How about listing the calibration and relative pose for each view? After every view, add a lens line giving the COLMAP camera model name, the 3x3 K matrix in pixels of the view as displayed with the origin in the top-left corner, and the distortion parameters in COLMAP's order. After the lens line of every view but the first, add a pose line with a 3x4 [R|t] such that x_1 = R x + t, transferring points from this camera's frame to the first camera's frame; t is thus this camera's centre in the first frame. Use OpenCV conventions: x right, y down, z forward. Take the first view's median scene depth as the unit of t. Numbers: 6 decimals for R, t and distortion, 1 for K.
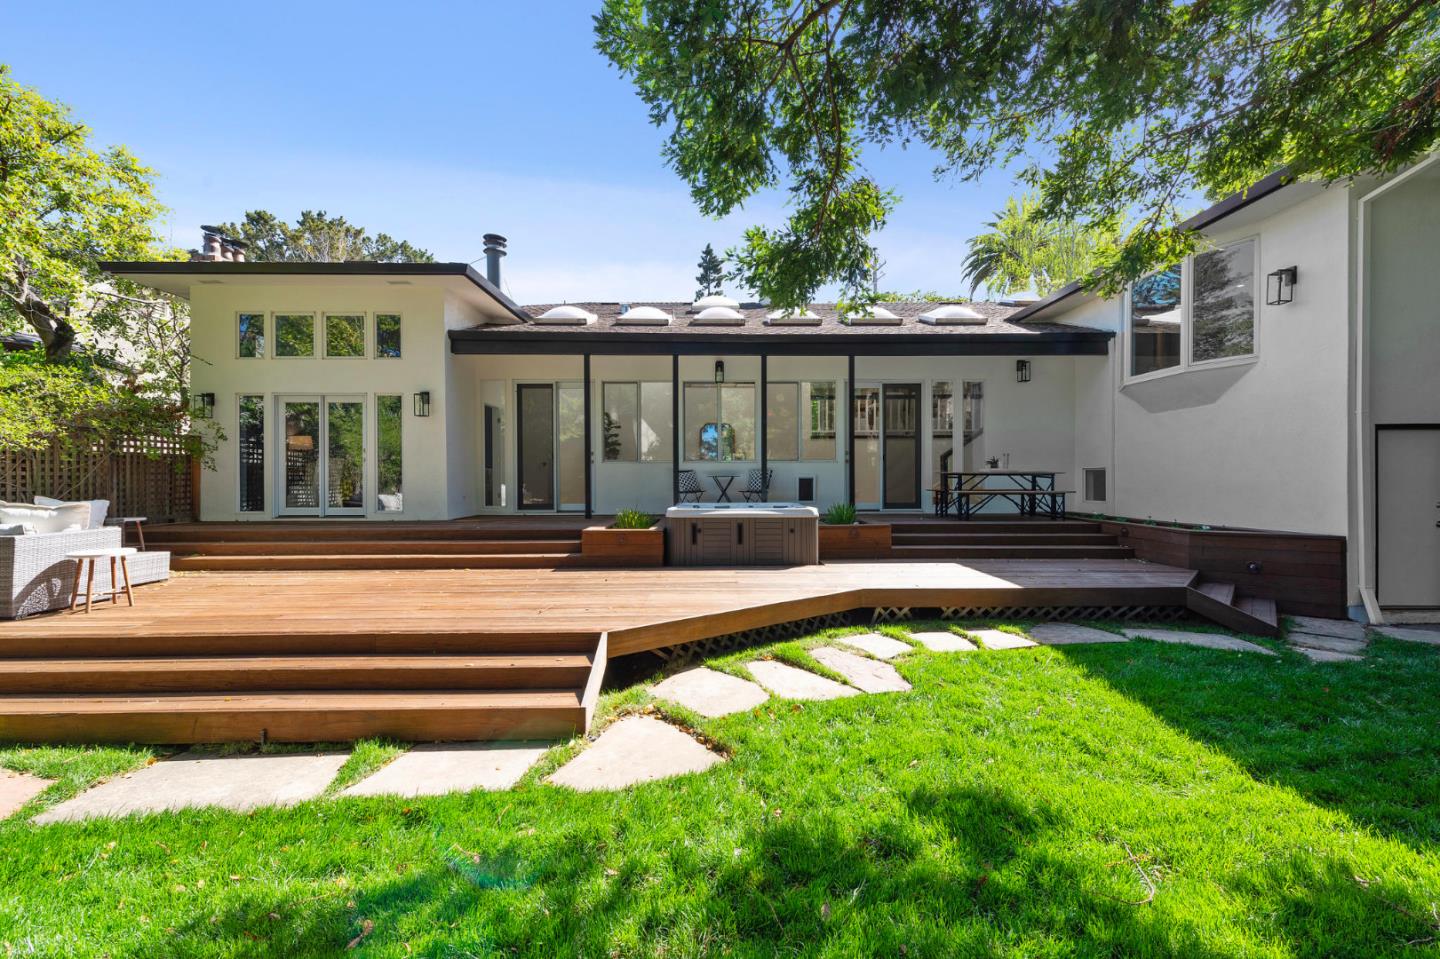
lens RADIAL K [[549.6, 0, 720.0], [0, 549.6, 479.5], [0, 0, 1]] dist [0.007645, 0.000004]
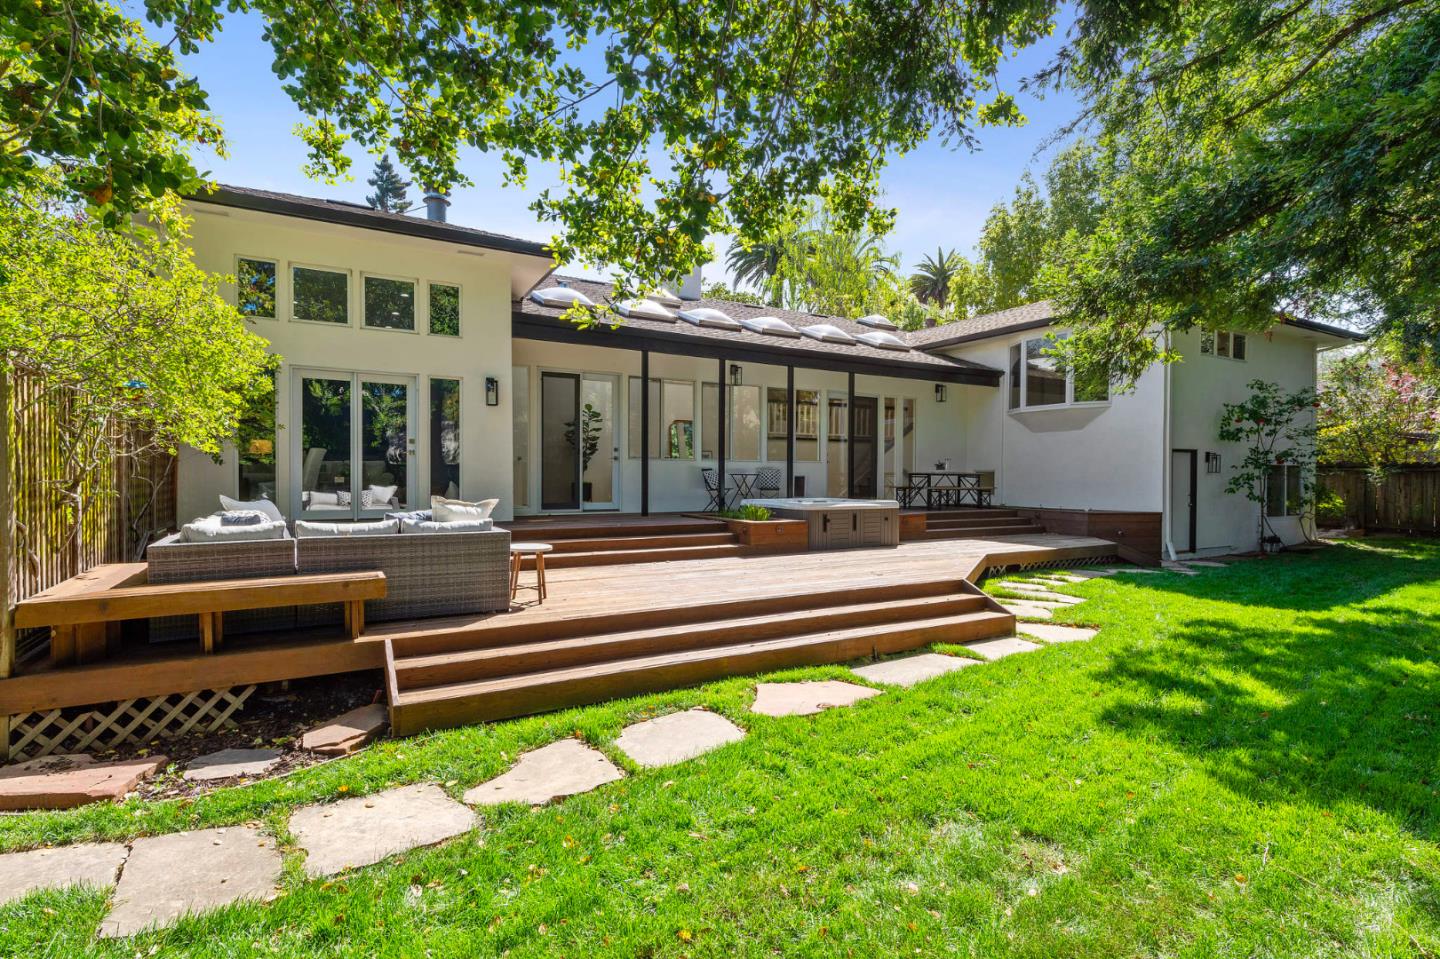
lens RADIAL K [[666.1, 0, 720.0], [0, 666.1, 479.5], [0, 0, 1]] dist [0.020443, -0.000050]
pose [[0.881188, 0.003716, 0.472751, -0.714027], [-0.006328, 0.999972, 0.003934, -0.000698], [-0.472724, -0.006458, 0.881187, -0.134267]]
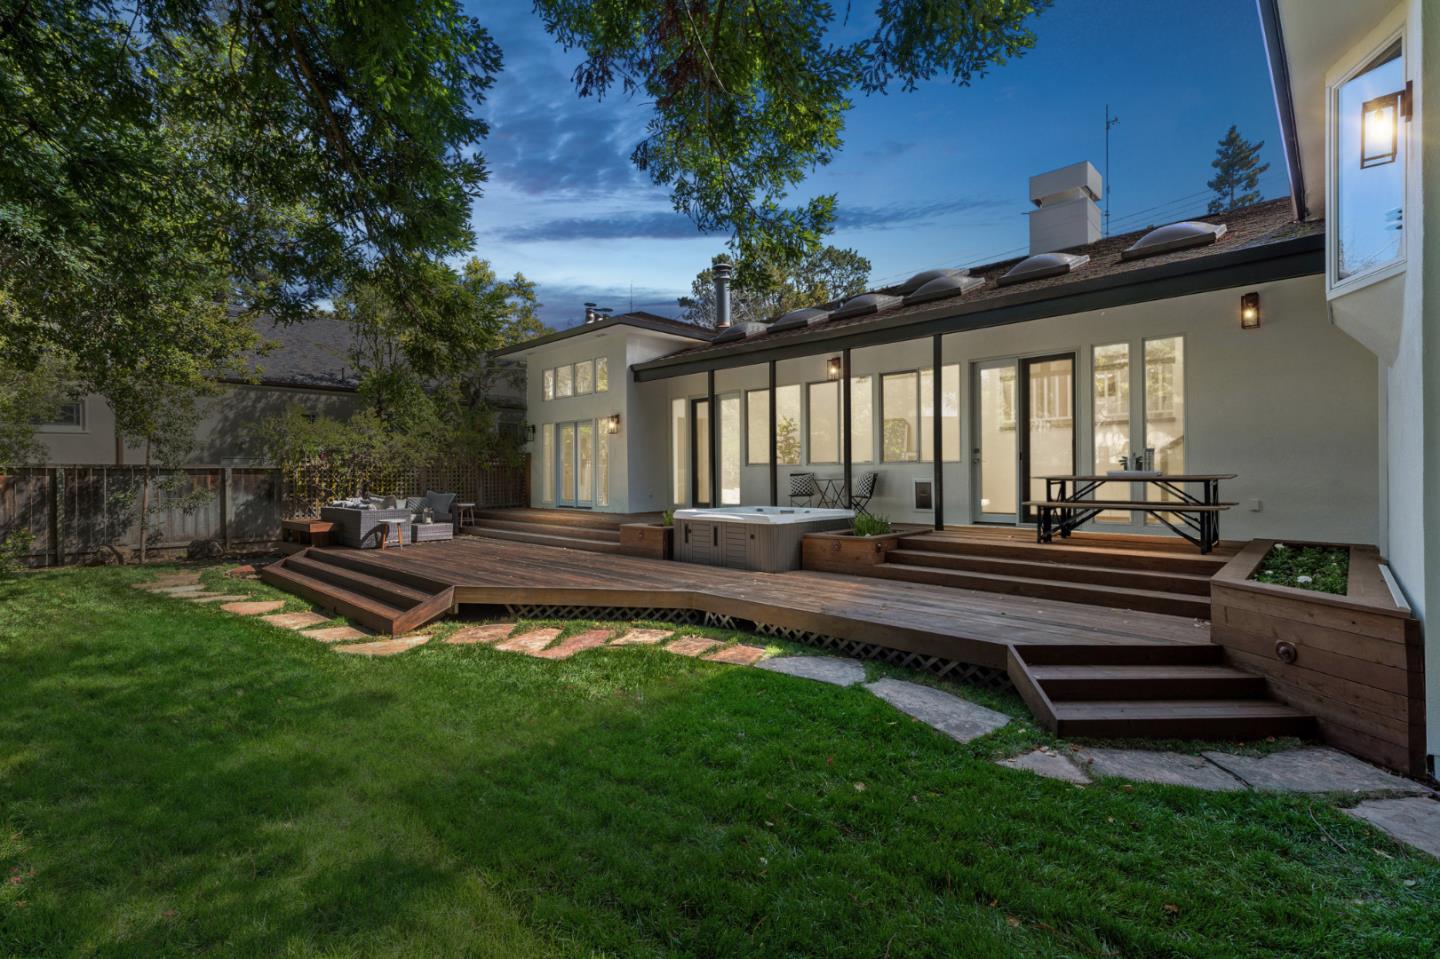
lens RADIAL K [[641.5, 0, 720.0], [0, 641.5, 479.5], [0, 0, 1]] dist [-0.000726, -0.000225]
pose [[0.713011, 0.000055, -0.701153, 0.687216], [-0.000247, 1.000000, -0.000173, -0.007350], [0.701153, 0.000297, 0.713011, 0.099500]]
